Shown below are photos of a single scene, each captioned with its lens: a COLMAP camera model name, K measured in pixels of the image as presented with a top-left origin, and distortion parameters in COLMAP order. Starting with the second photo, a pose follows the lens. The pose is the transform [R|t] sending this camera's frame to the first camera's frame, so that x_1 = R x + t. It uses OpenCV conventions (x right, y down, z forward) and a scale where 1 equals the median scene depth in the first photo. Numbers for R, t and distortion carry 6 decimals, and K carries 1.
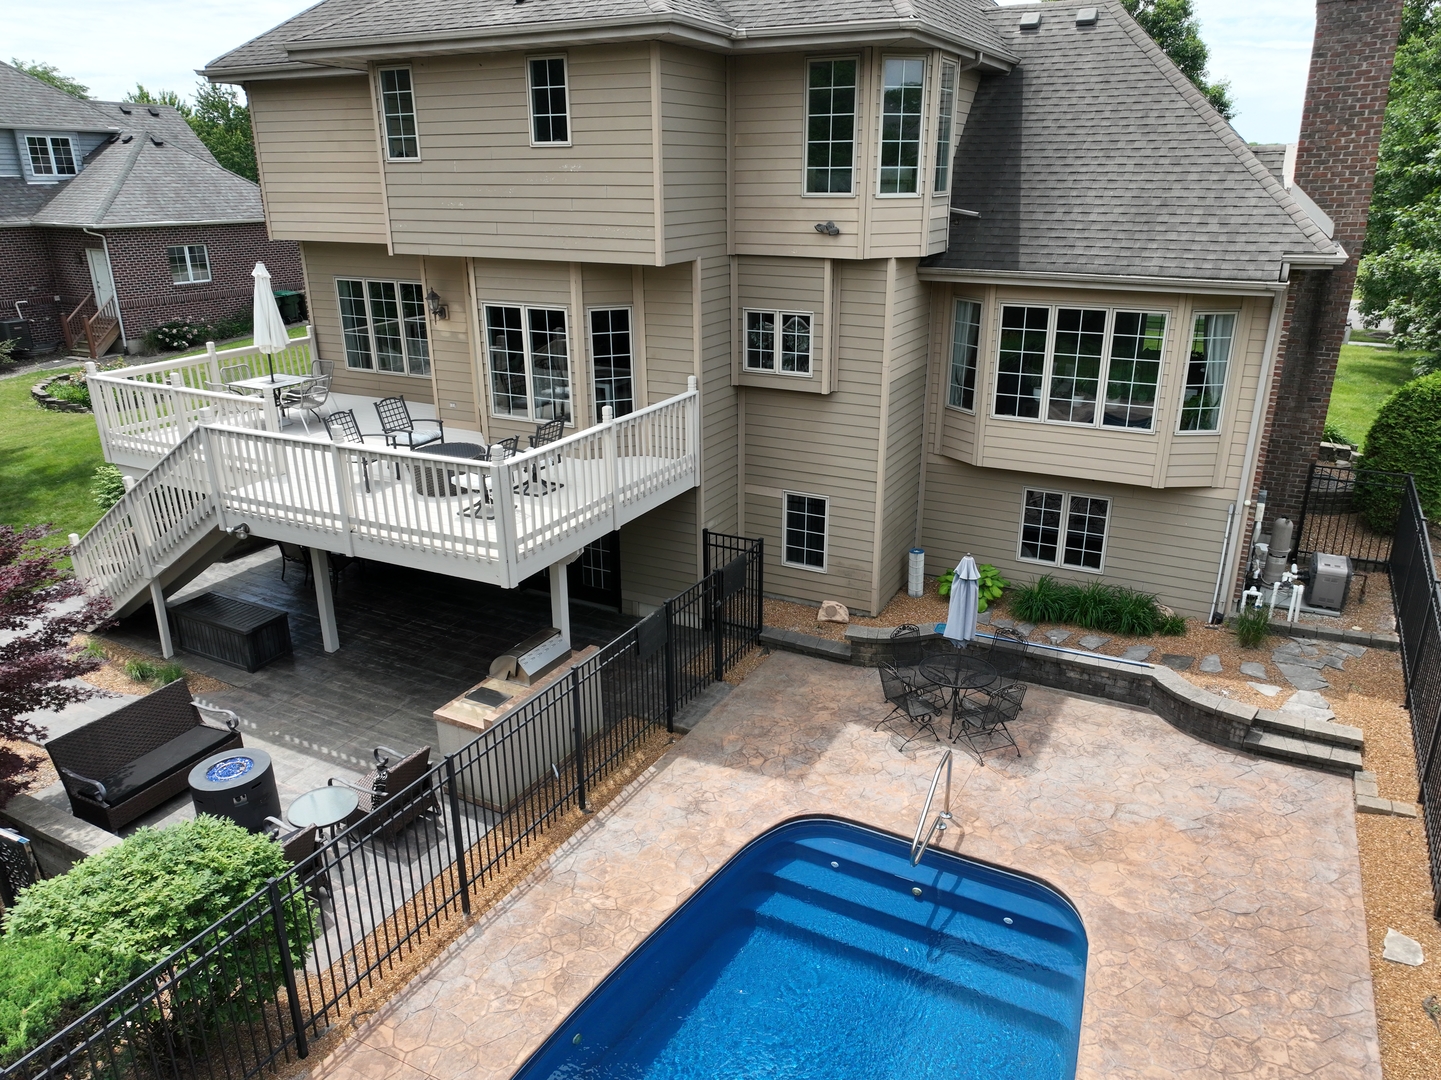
lens RADIAL K [[1005.6, 0, 720.9], [0, 1005.6, 532.2], [0, 0, 1]] dist [0.014085, 0.000992]
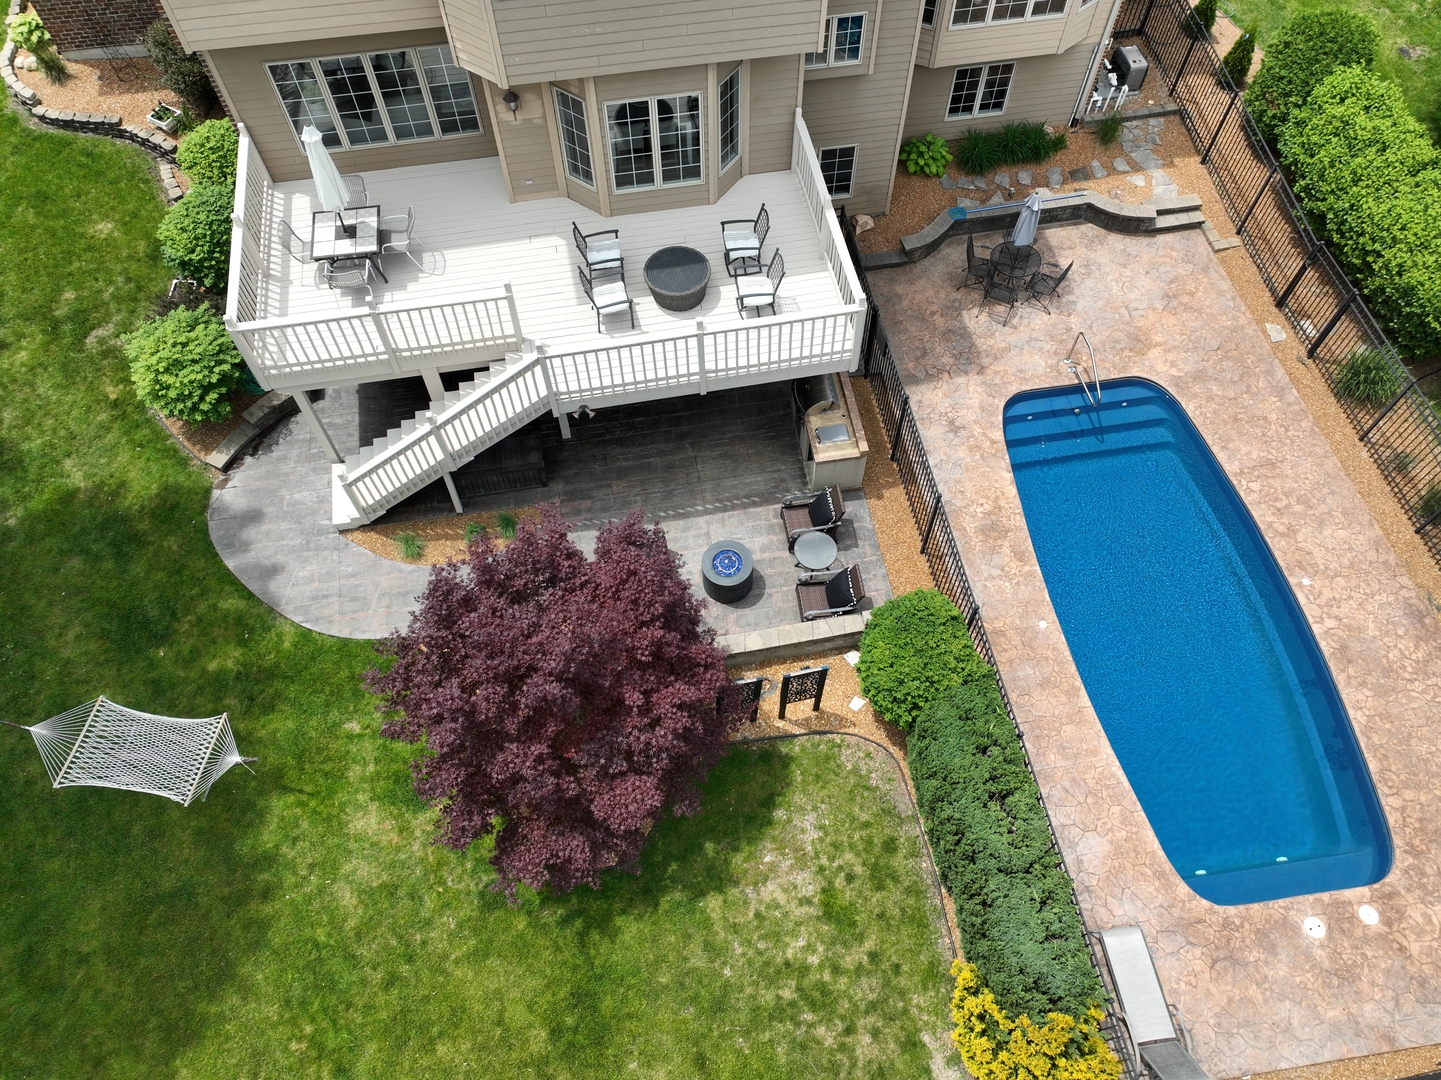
lens RADIAL K [[1007.2, 0, 723.5], [0, 1007.2, 533.3], [0, 0, 1]] dist [0.004475, 0.001731]
pose [[0.790747, -0.523197, 0.317779, -0.736417], [0.204964, 0.715456, 0.667916, -0.608966], [-0.576809, -0.463020, 0.672982, 0.032808]]
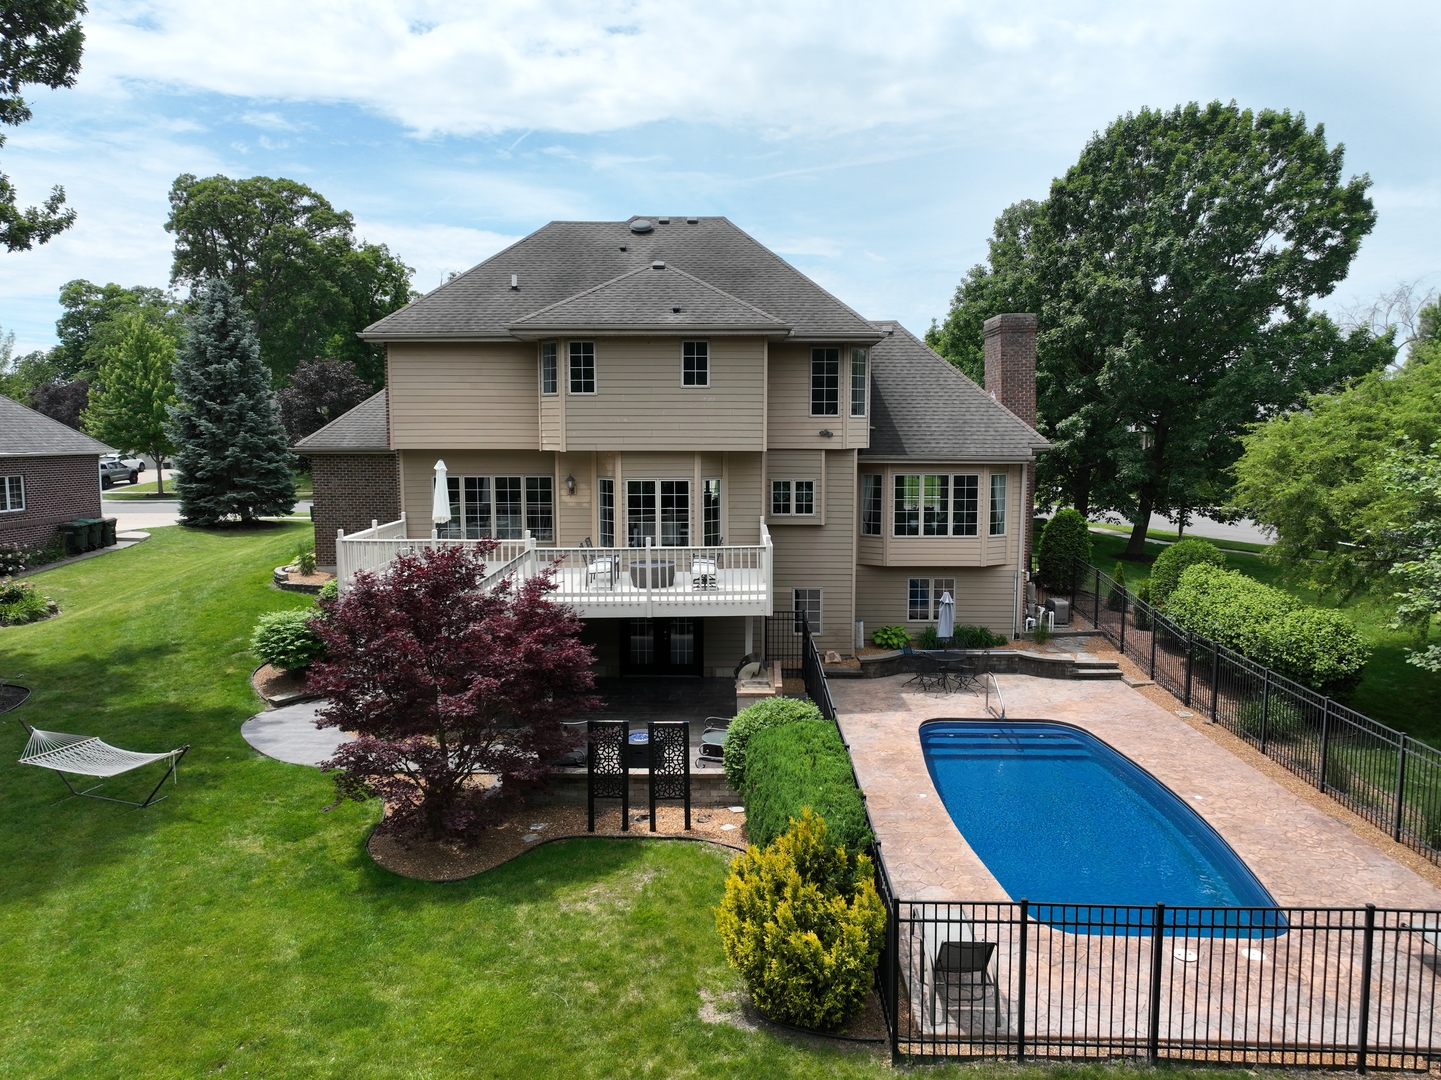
lens RADIAL K [[1007.2, 0, 723.5], [0, 1007.2, 533.3], [0, 0, 1]] dist [0.004475, 0.001731]
pose [[0.892373, -0.042649, 0.449279, -0.862419], [0.147133, 0.968626, -0.200290, 0.206641], [-0.426641, 0.244837, 0.870650, -0.452861]]
